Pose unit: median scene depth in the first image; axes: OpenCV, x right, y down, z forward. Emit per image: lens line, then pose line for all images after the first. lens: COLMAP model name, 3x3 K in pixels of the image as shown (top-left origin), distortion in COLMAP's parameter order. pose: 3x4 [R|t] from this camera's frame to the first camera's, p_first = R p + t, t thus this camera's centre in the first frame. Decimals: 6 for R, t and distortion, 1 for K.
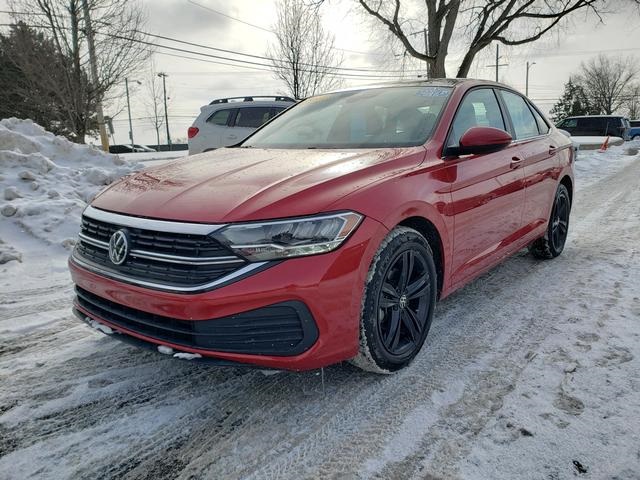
lens RADIAL K [[502.0, 0, 323.1], [0, 502.0, 242.6], [0, 0, 1]] dist [0.033492, -0.026037]
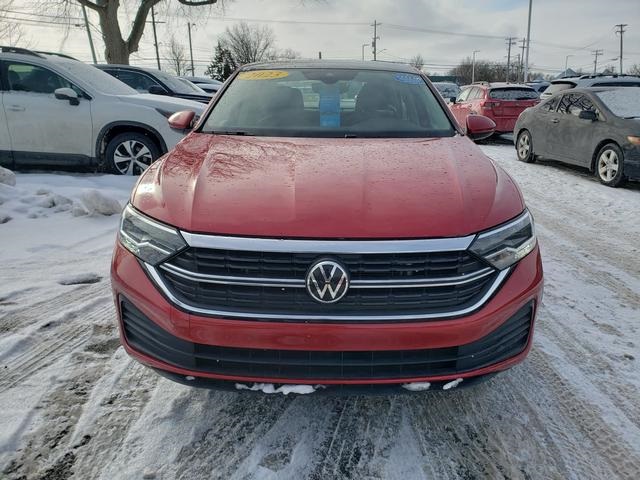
lens RADIAL K [[502.0, 0, 321.9], [0, 502.0, 237.5], [0, 0, 1]] dist [0.033492, -0.026037]
pose [[0.785229, -0.150727, 0.600580, -0.661870], [0.108667, 0.988412, 0.105984, -0.107348], [-0.609595, -0.017958, 0.792509, 0.300634]]
